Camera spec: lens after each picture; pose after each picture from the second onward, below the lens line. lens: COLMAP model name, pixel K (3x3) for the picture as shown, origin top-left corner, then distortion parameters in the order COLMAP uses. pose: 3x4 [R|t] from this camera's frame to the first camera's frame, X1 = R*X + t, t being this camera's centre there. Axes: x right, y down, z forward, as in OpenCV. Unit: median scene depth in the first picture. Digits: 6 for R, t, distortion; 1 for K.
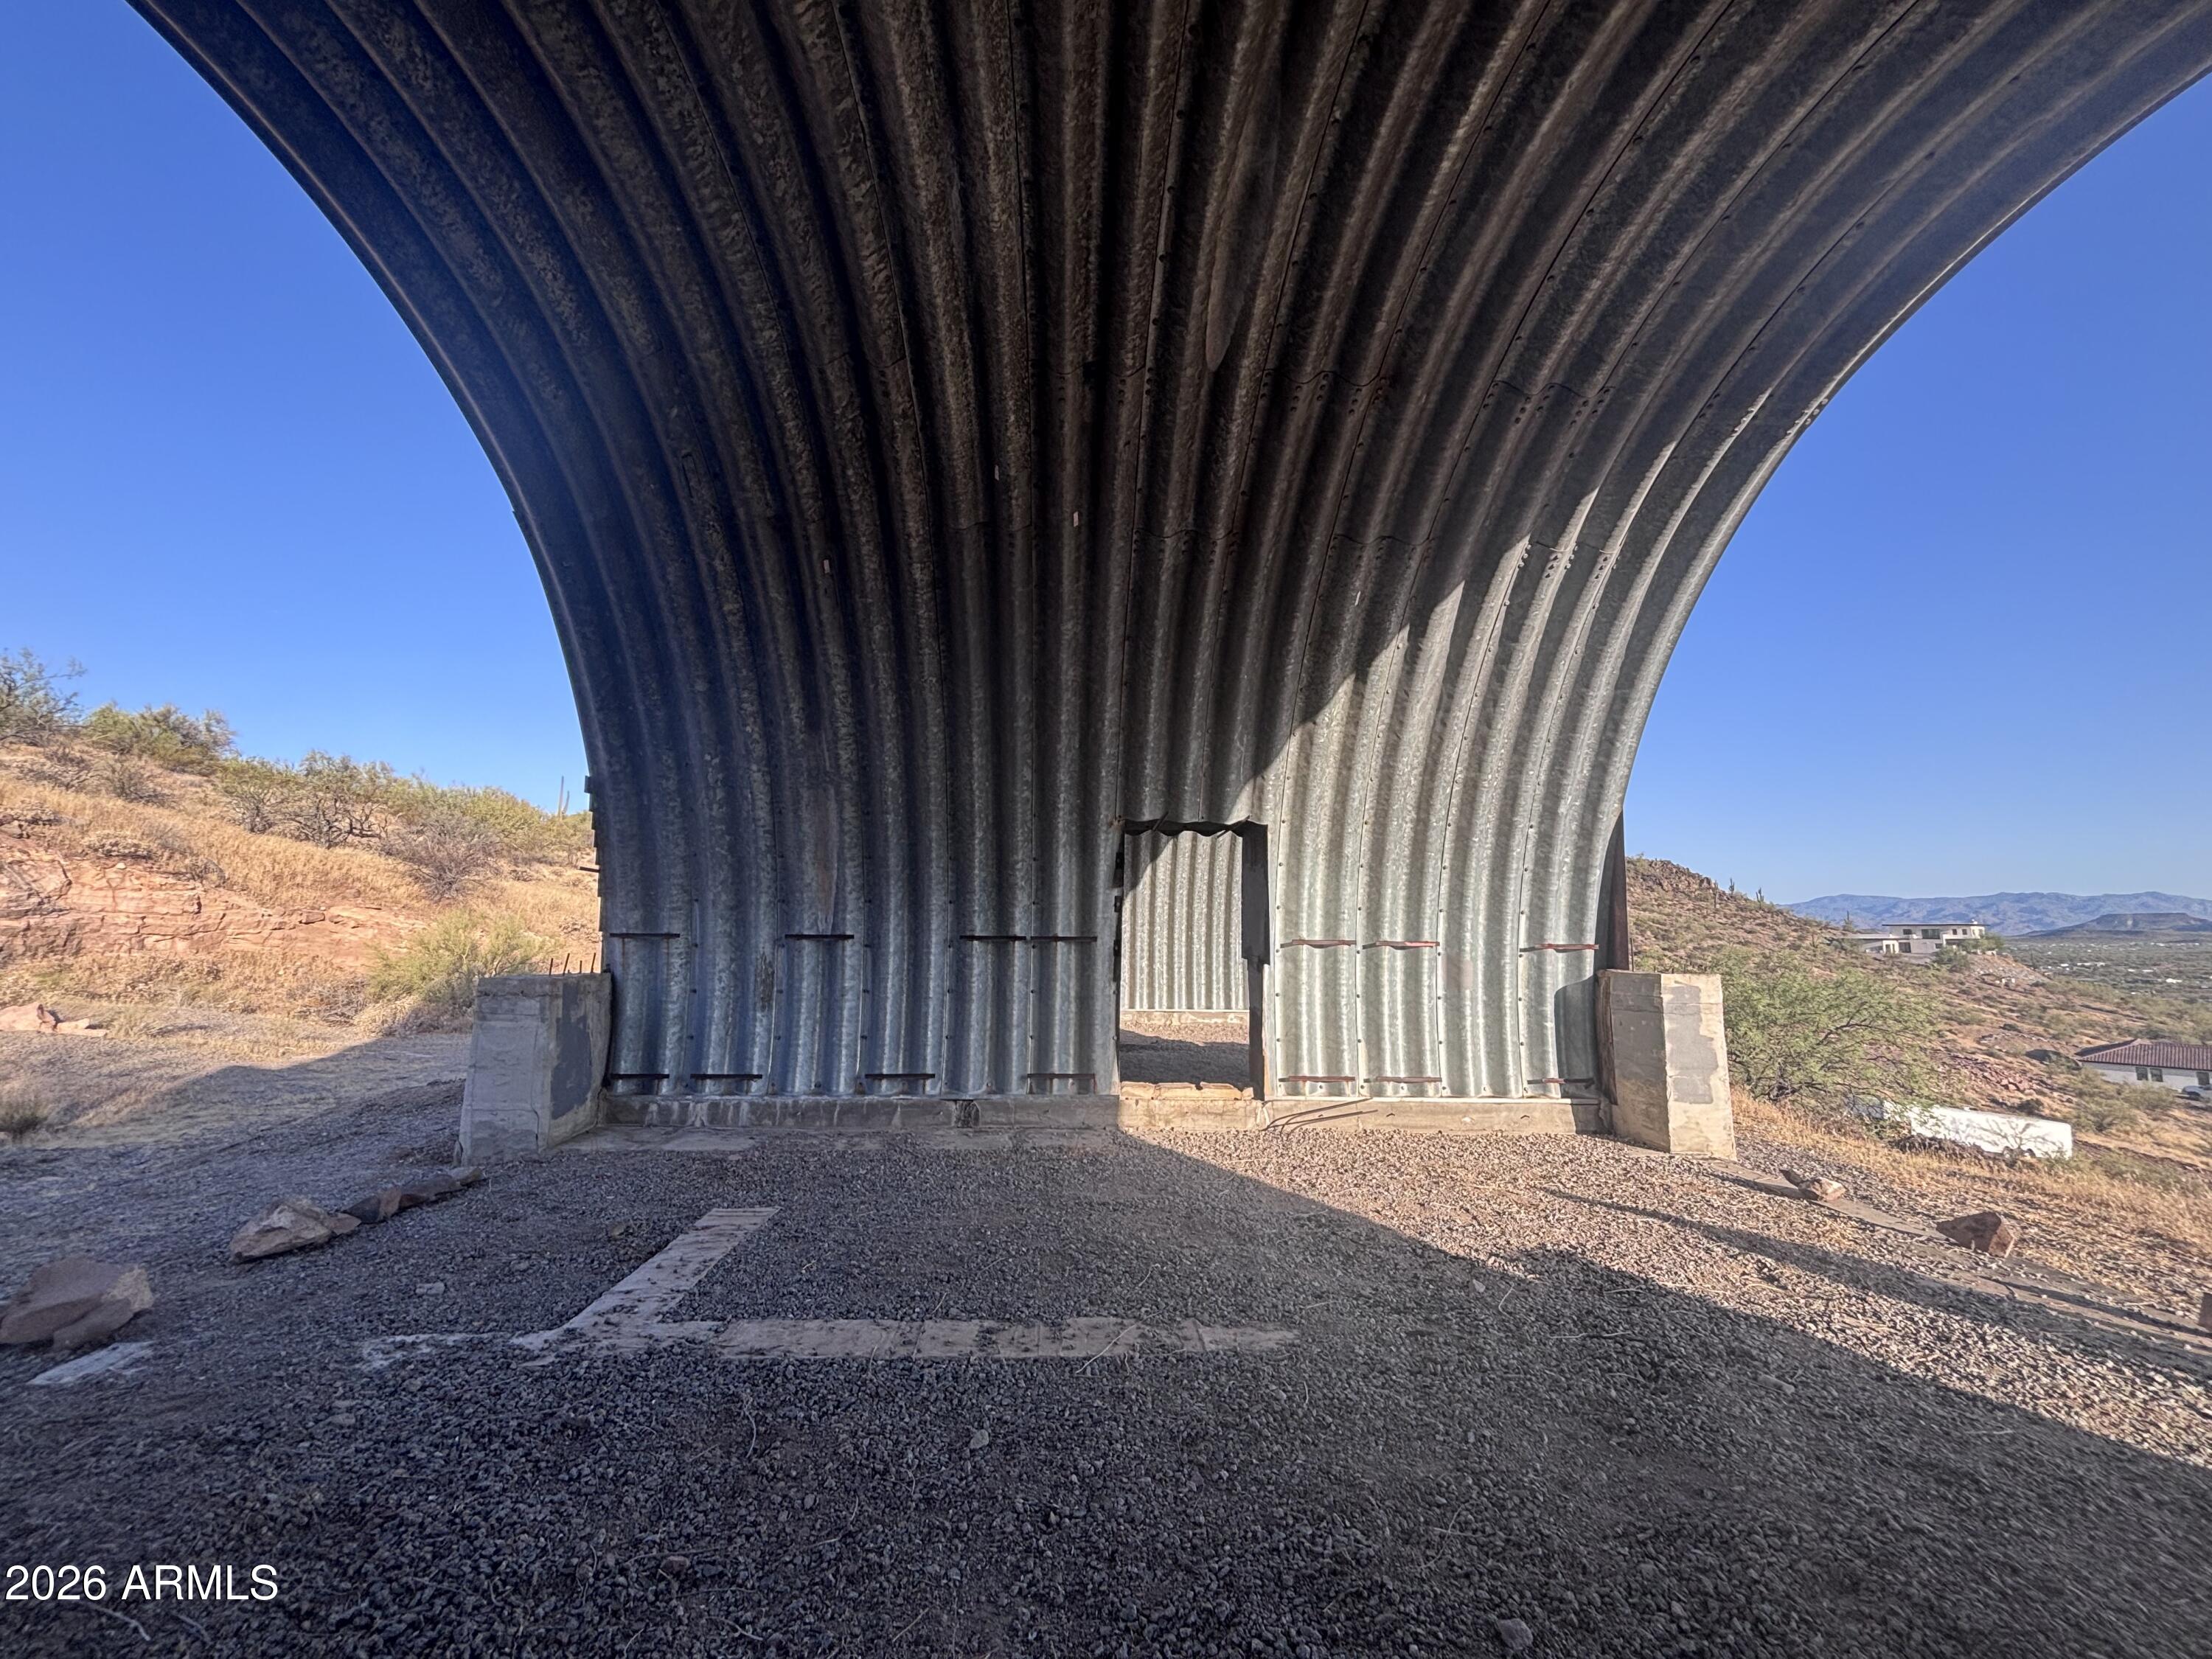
lens RADIAL K [[889.5, 0, 1113.5], [0, 889.5, 829.7], [0, 0, 1]] dist [0.003602, -0.000256]
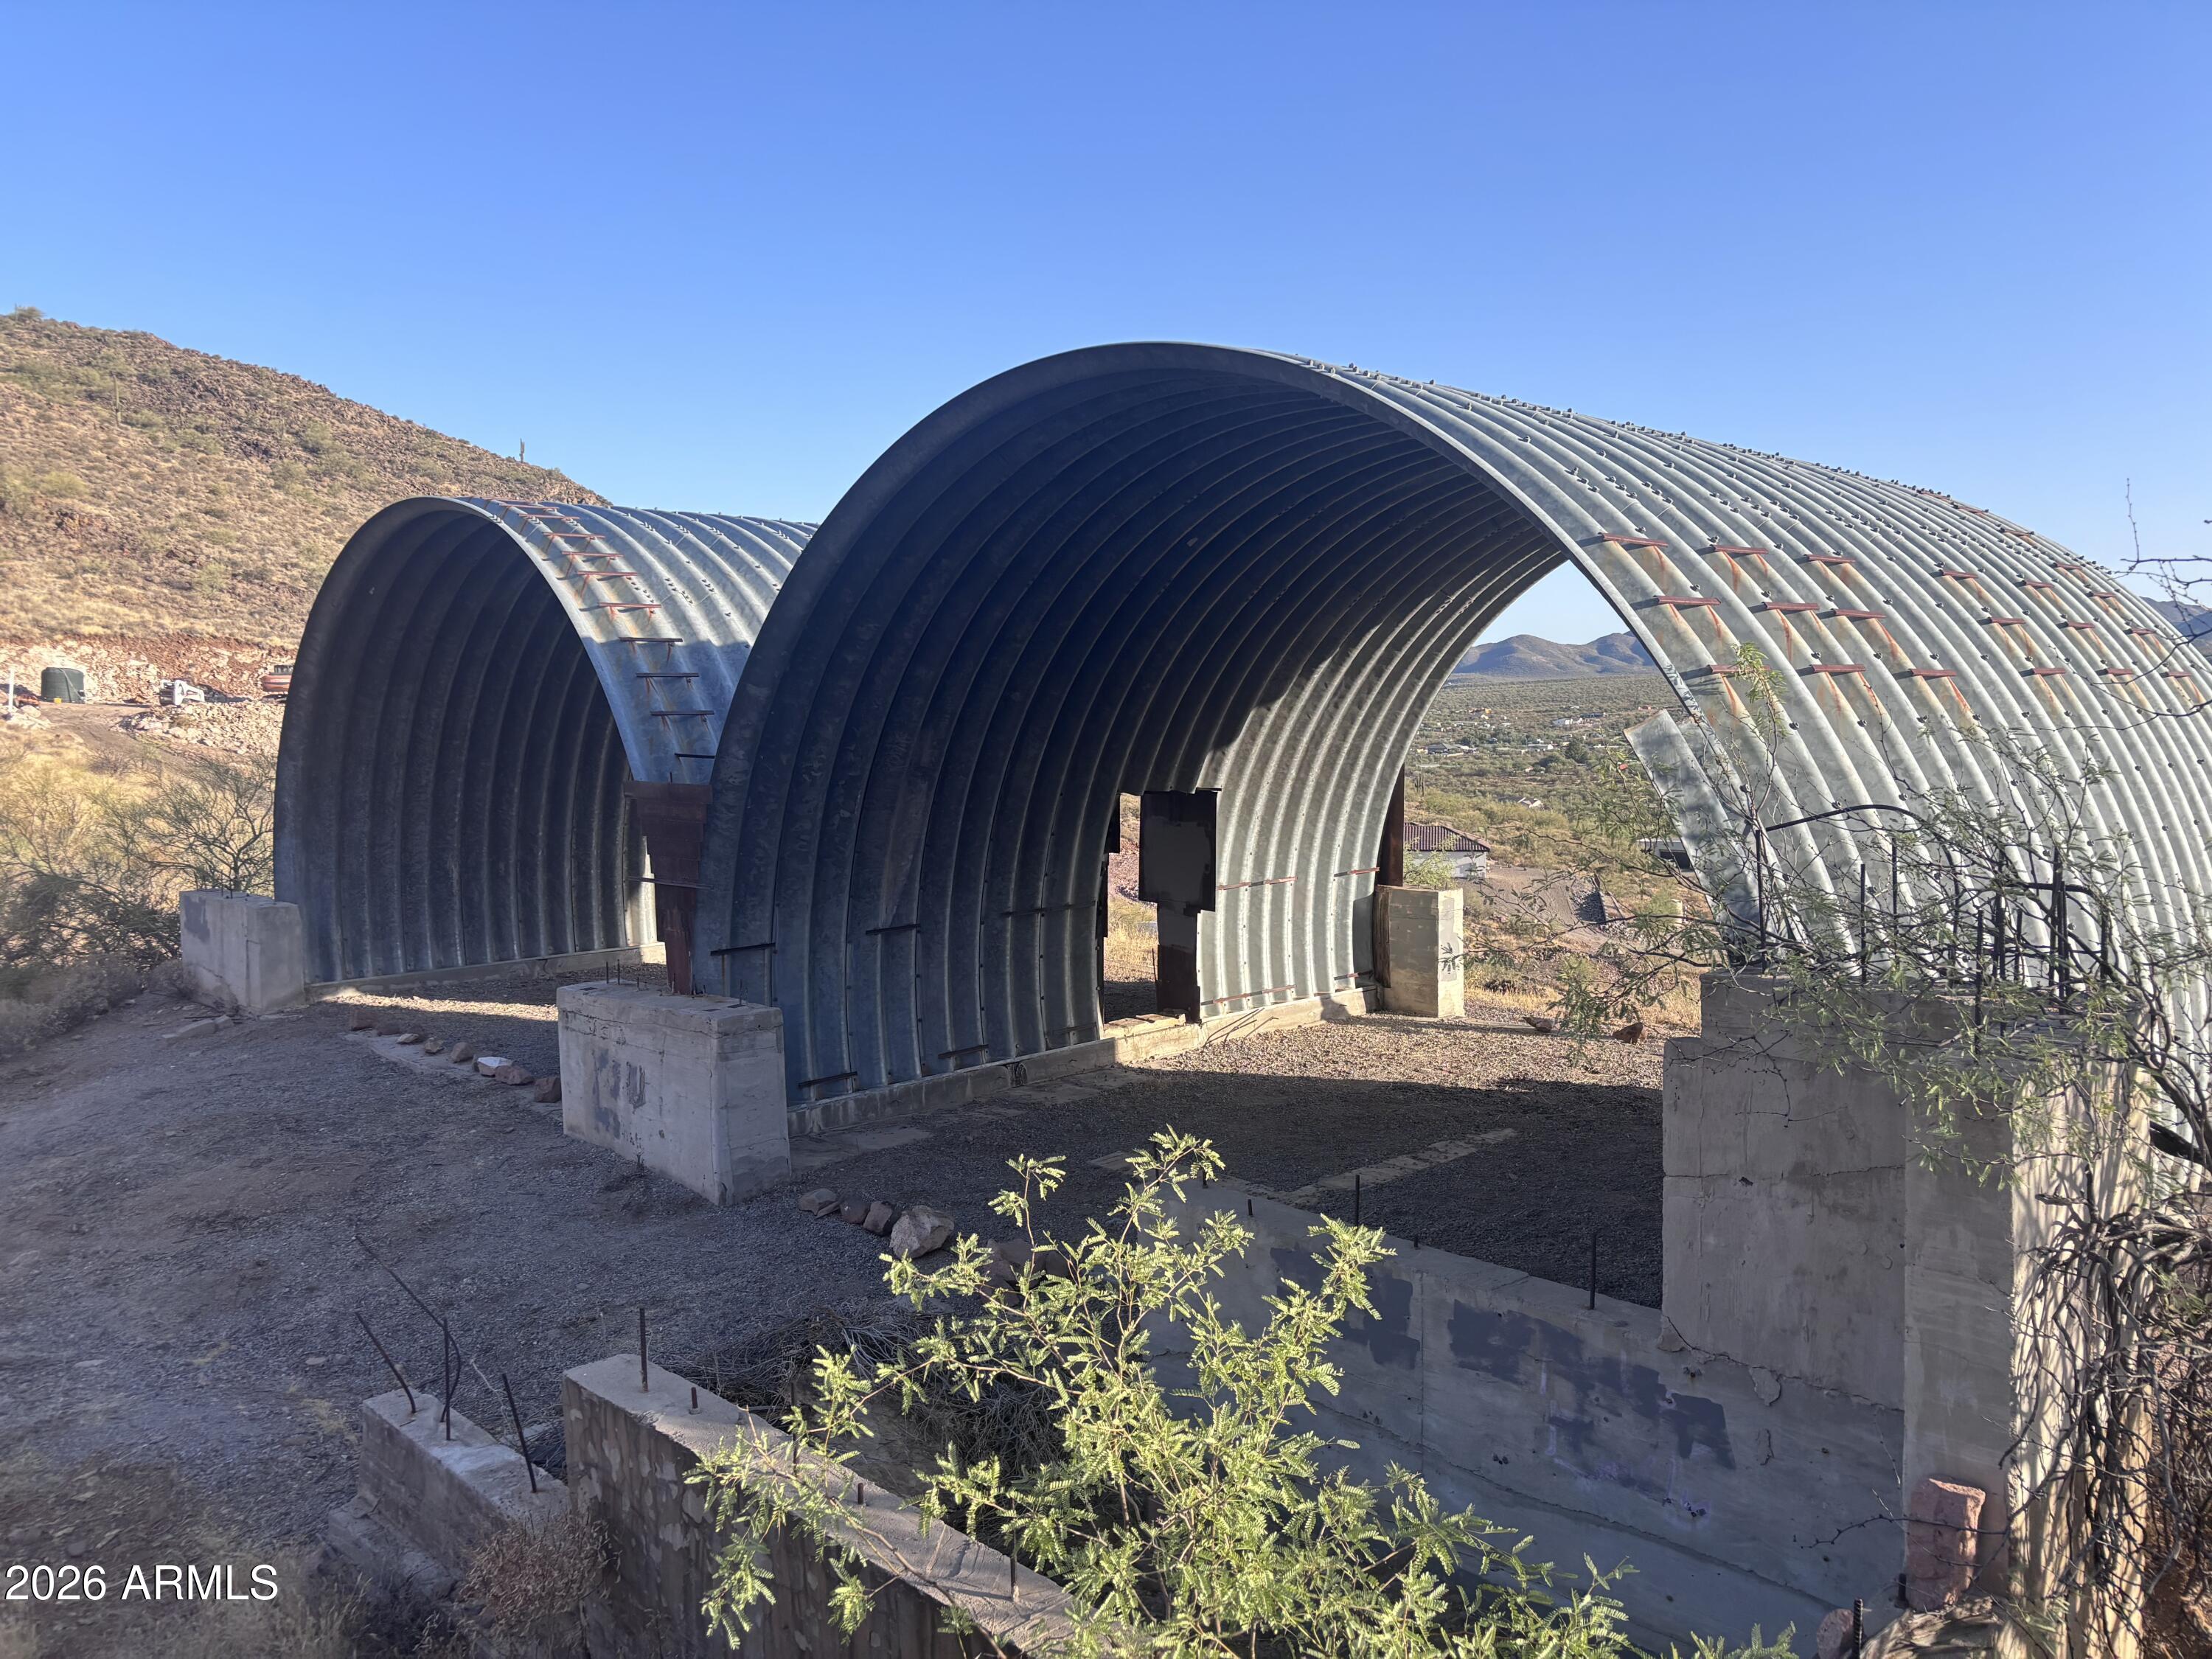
lens RADIAL K [[1677.6, 0, 1103.4], [0, 1677.6, 857.1], [0, 0, 1]] dist [0.076912, -0.088296]
pose [[0.745619, -0.080185, 0.661530, -1.346621], [-0.063896, 0.979557, 0.190751, -0.319625], [-0.663302, -0.184497, 0.725253, -0.477813]]
